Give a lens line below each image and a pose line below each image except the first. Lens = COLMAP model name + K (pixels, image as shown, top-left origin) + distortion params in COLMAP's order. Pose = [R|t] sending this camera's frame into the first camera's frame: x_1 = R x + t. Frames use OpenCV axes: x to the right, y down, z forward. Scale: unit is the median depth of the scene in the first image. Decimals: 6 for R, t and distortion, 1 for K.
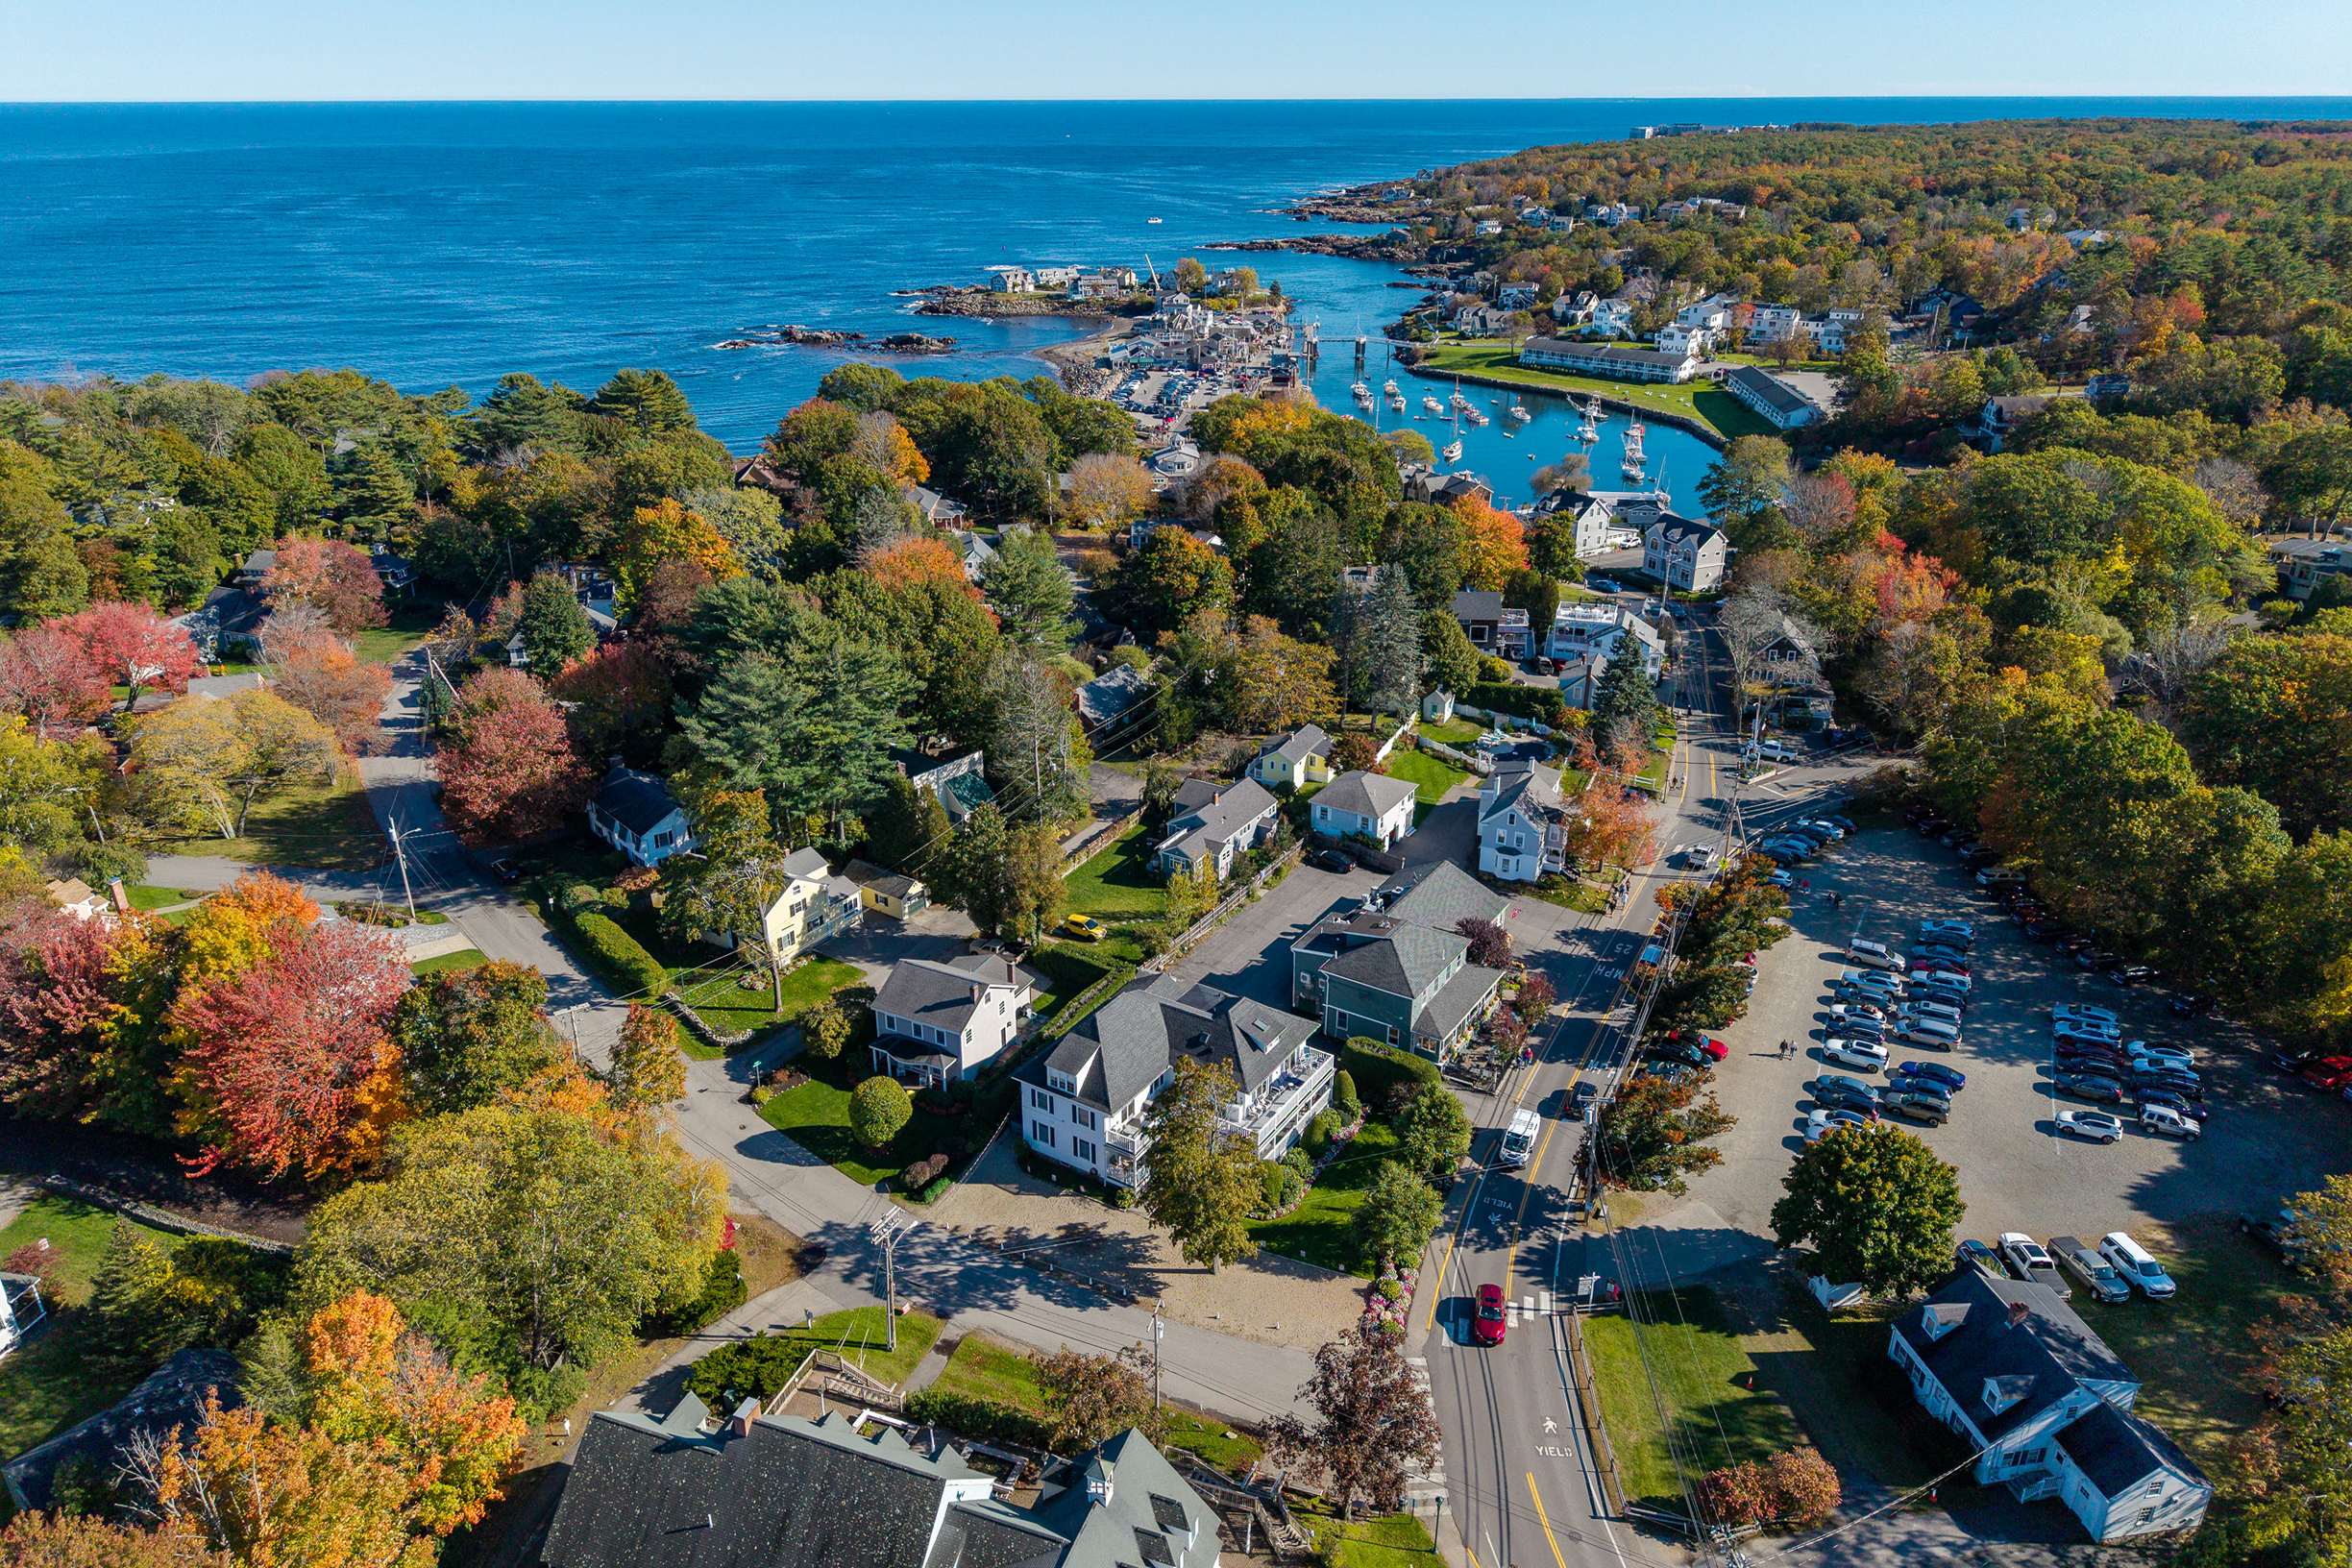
lens RADIAL K [[1579.5, 0, 1170.4], [0, 1579.5, 776.8], [0, 0, 1]] dist [0.118163, -0.198611]
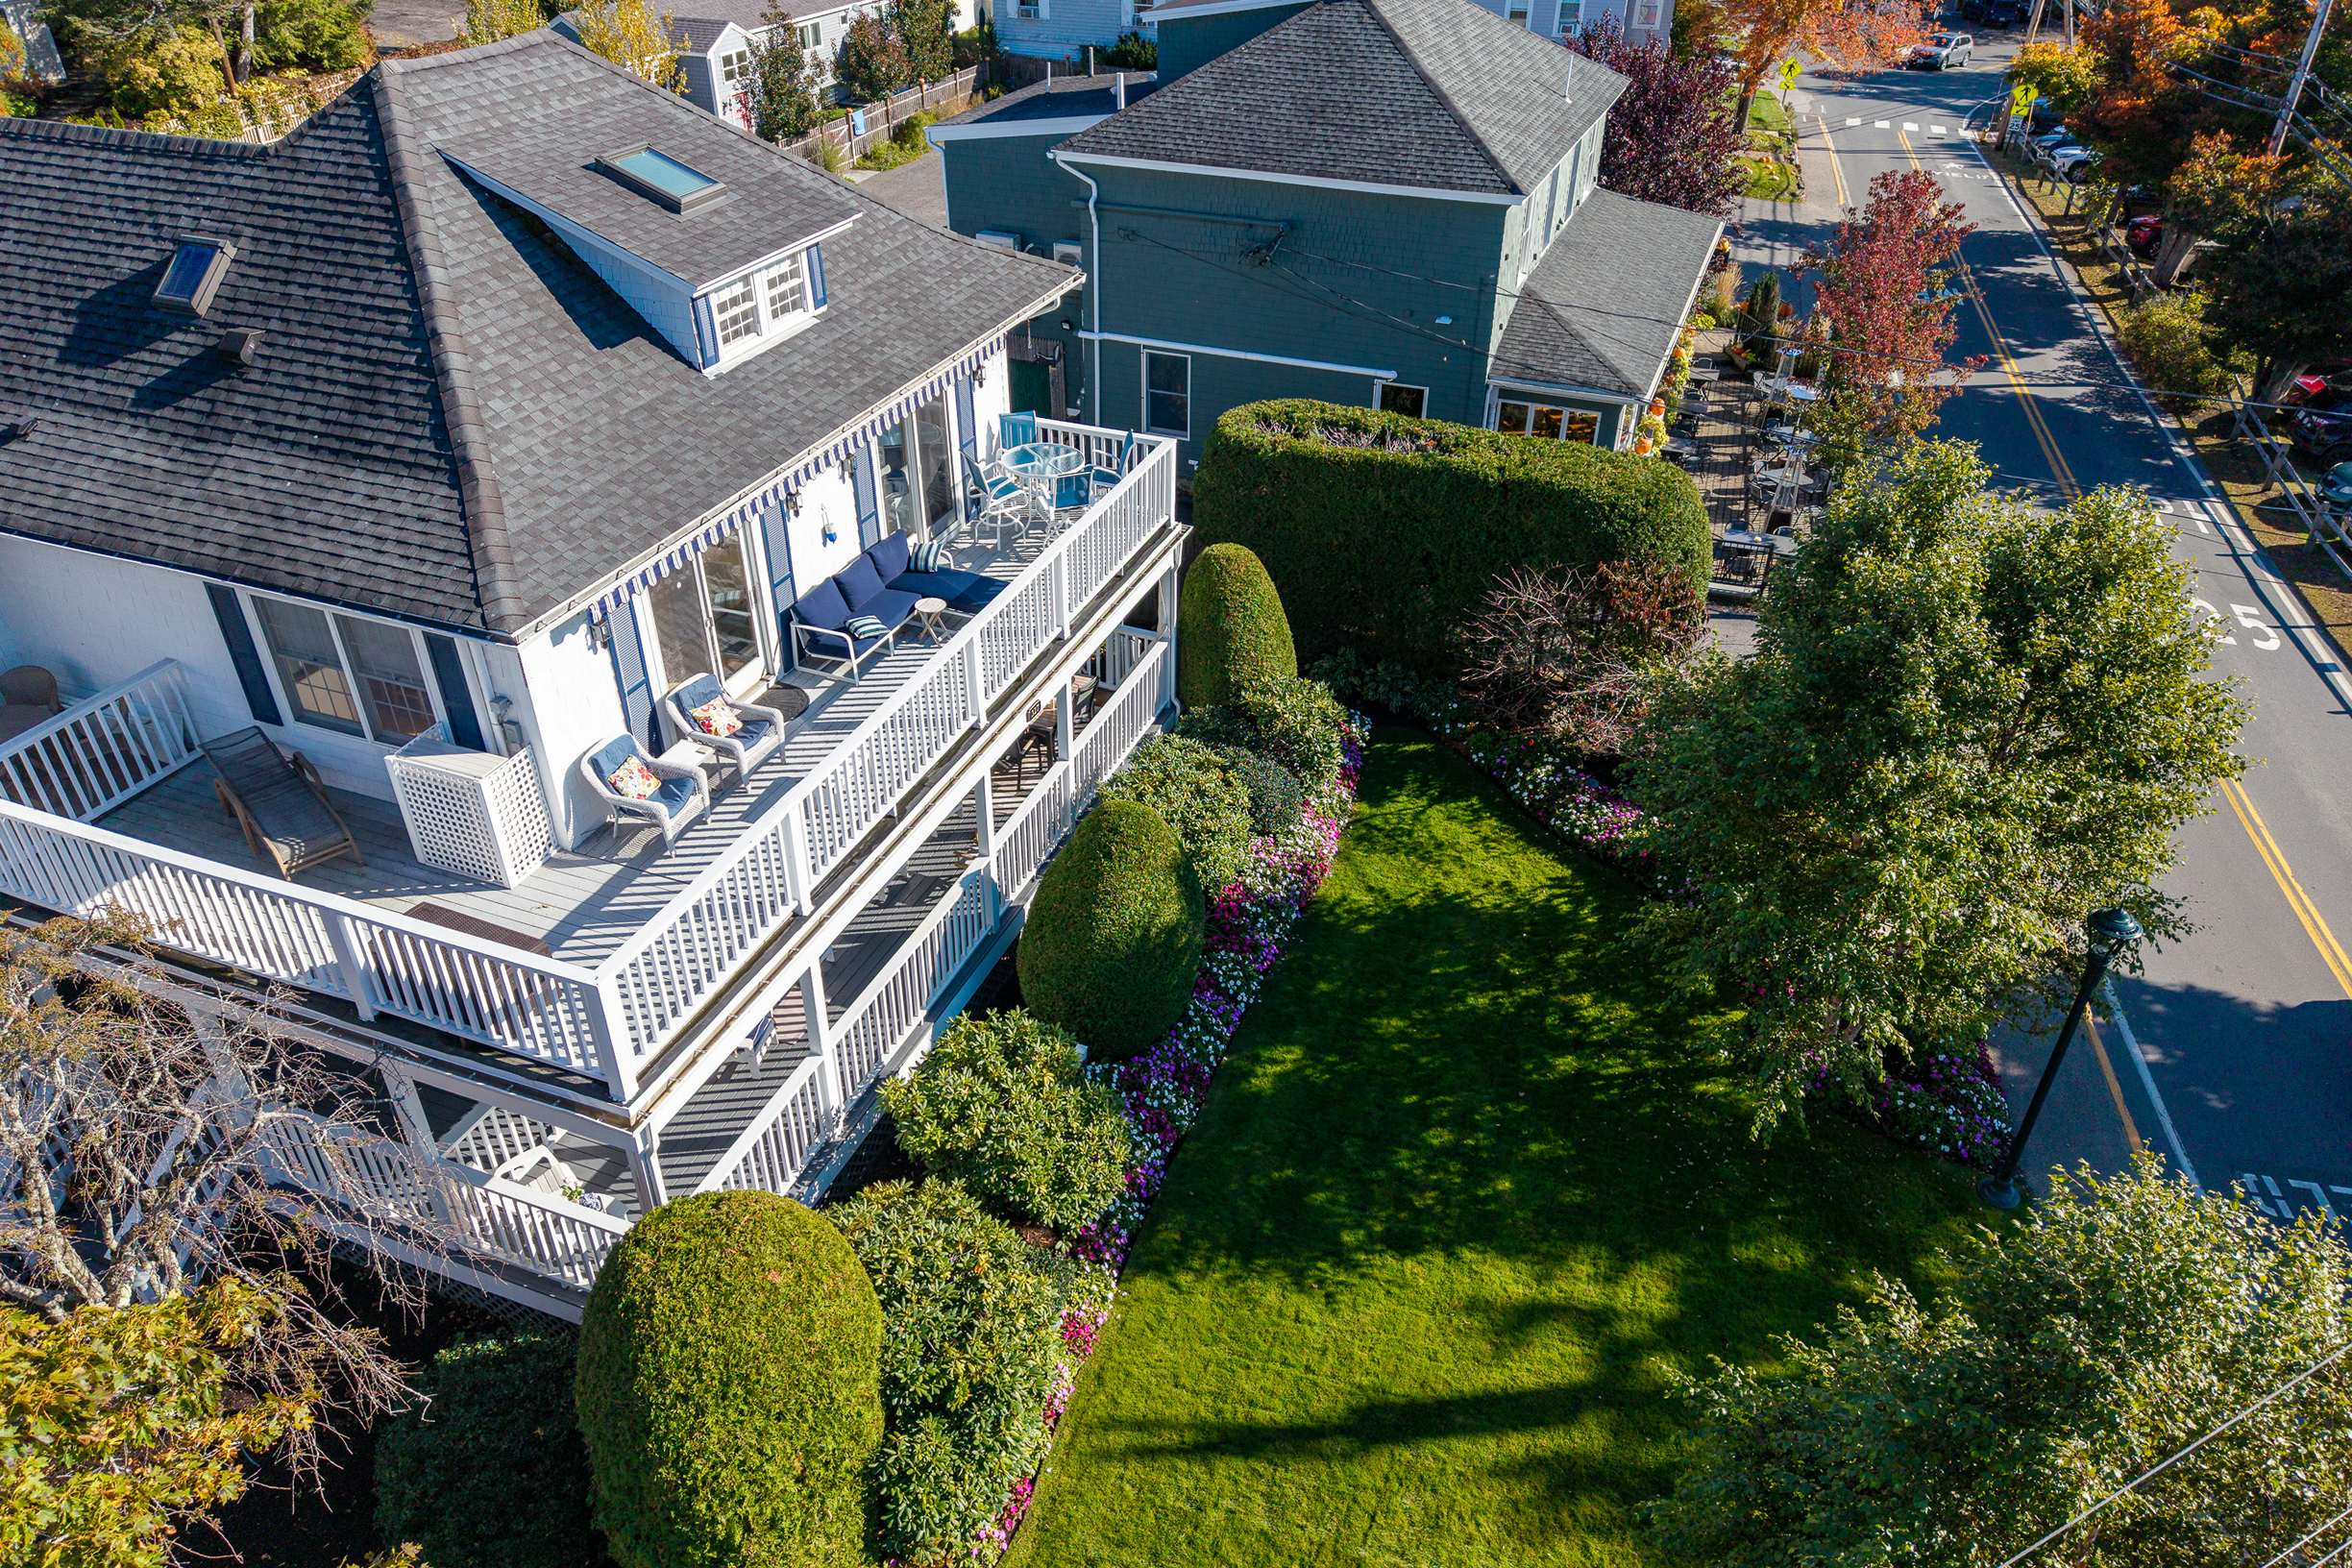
lens RADIAL K [[1579.5, 0, 1170.4], [0, 1579.5, 776.8], [0, 0, 1]] dist [0.118163, -0.198611]
pose [[0.981805, -0.099356, 0.161827, 0.072082], [0.068747, 0.980365, 0.184820, 0.182393], [-0.177013, -0.170332, 0.969357, 0.838423]]
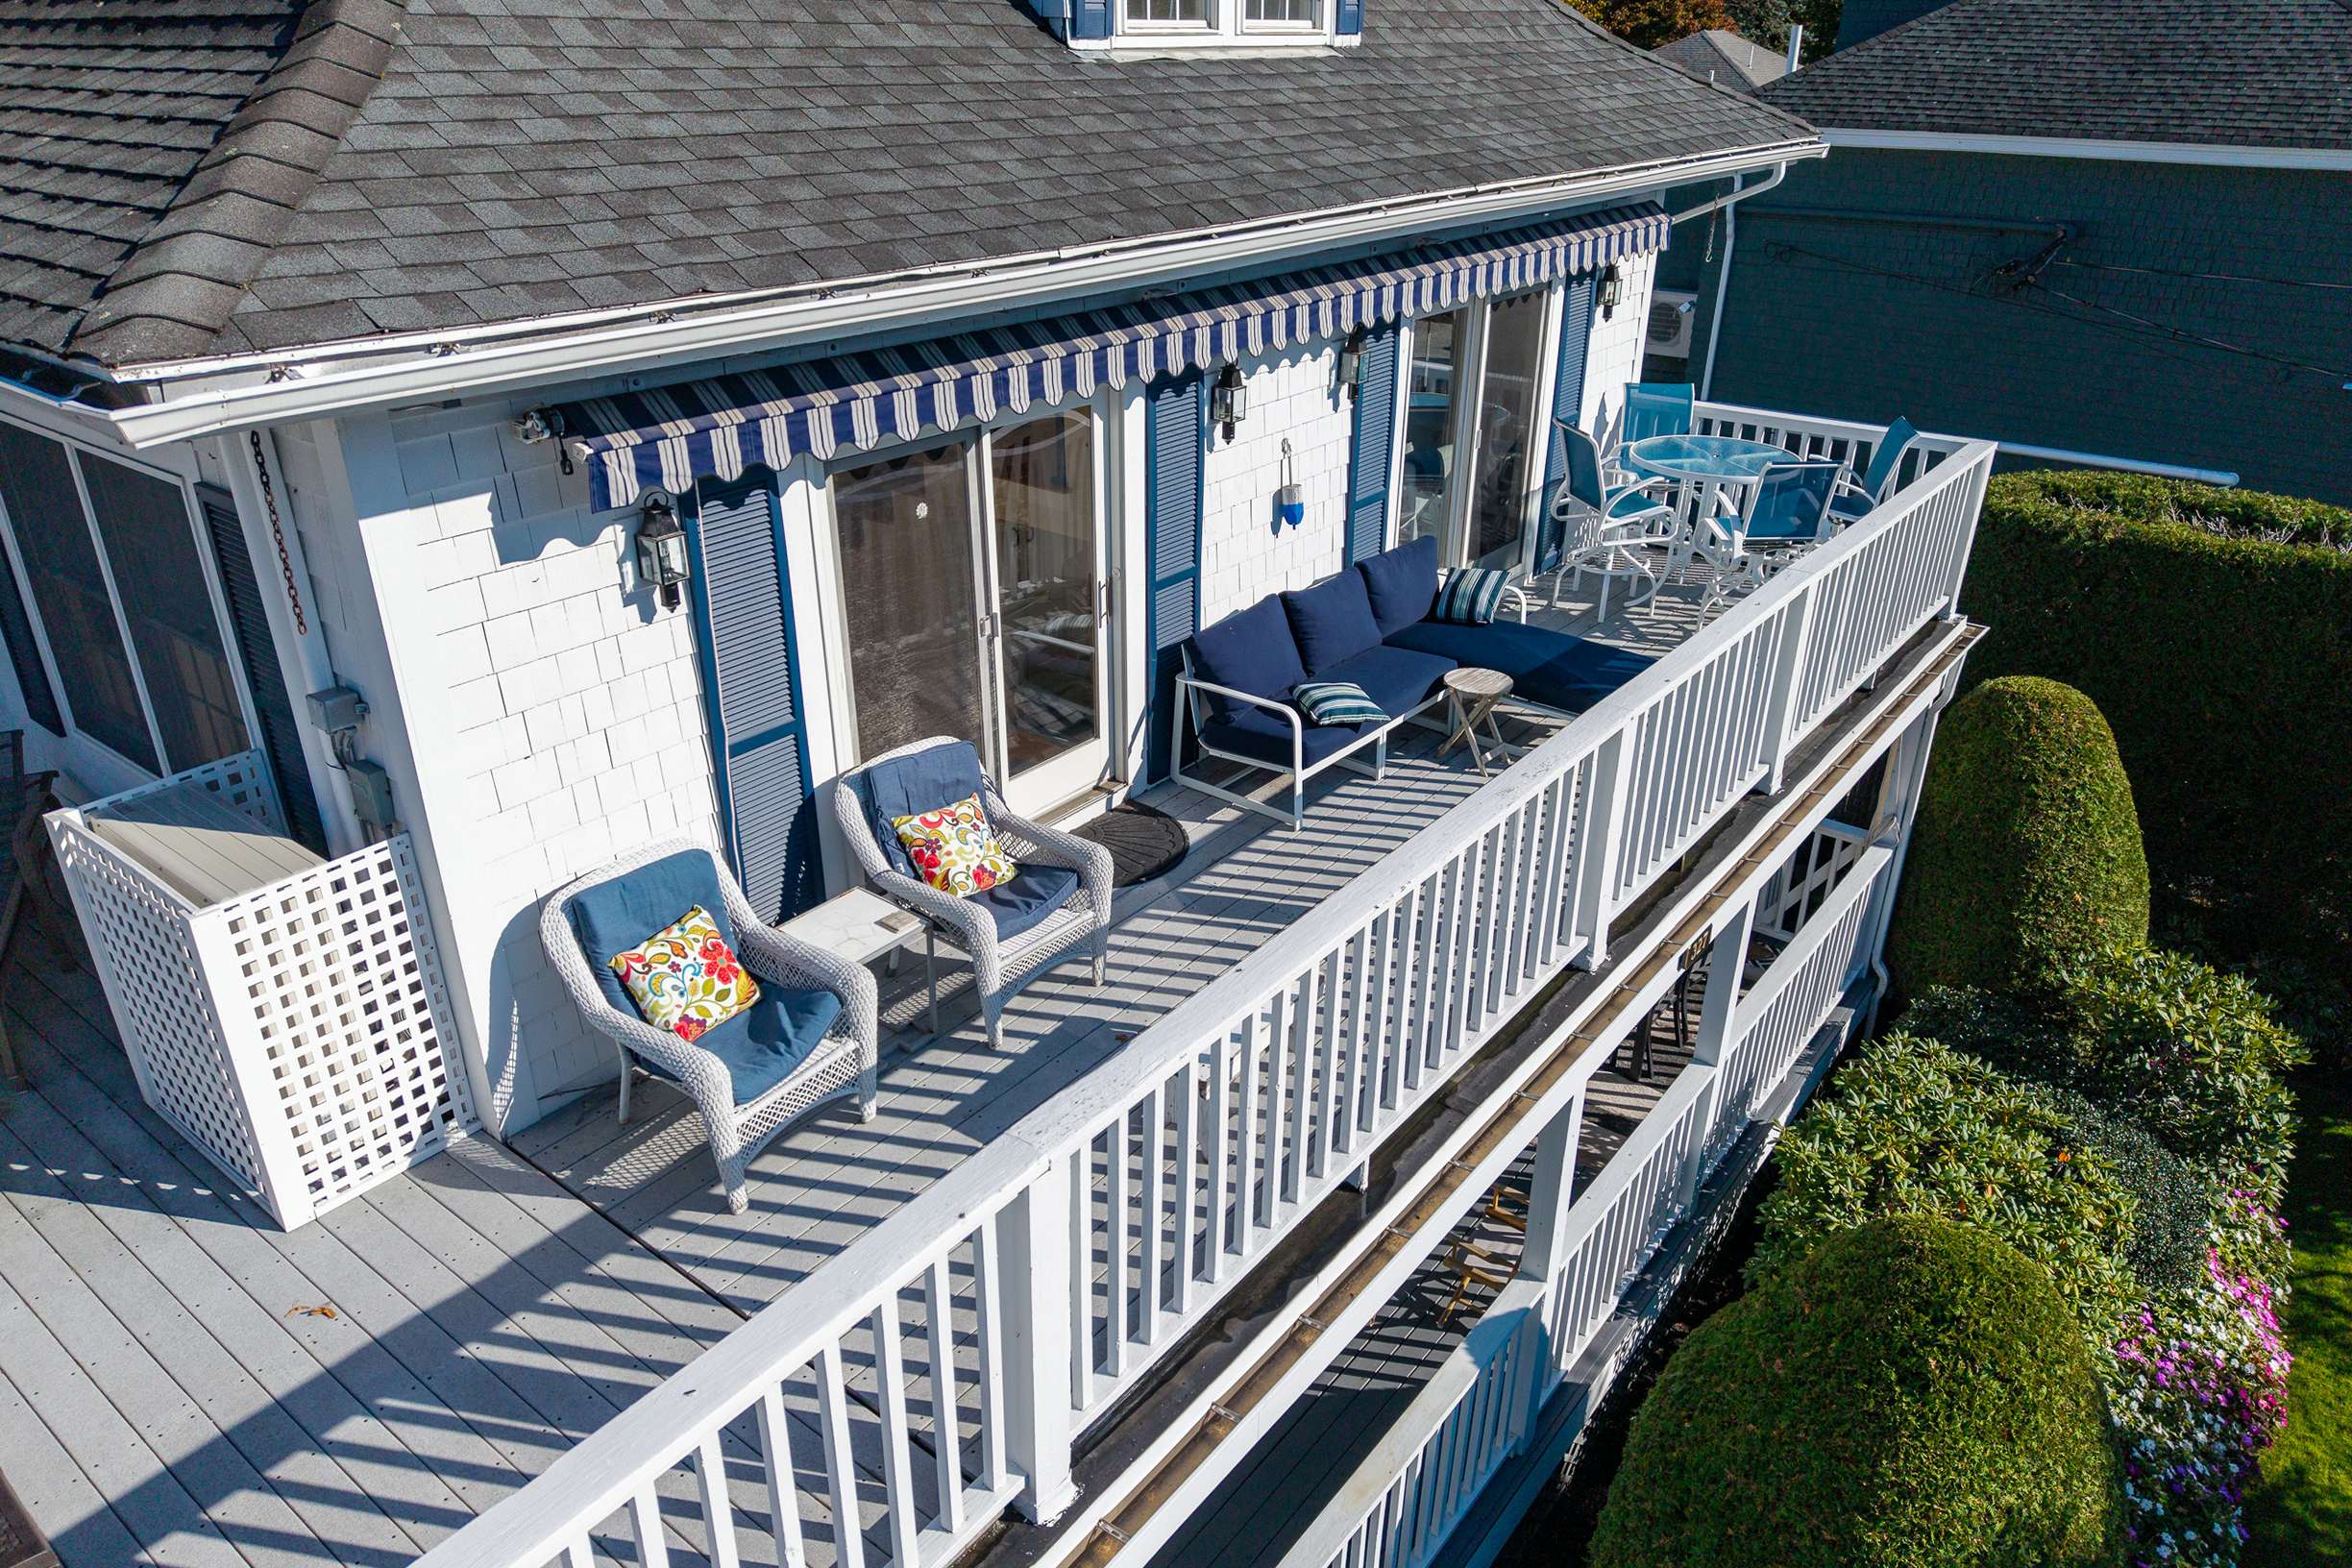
lens RADIAL K [[1579.5, 0, 1170.4], [0, 1579.5, 776.8], [0, 0, 1]] dist [0.118163, -0.198611]
pose [[0.995111, 0.048502, -0.086032, 0.068425], [-0.044816, 0.998014, 0.044265, 0.194703], [0.088008, -0.040193, 0.995309, 0.924014]]
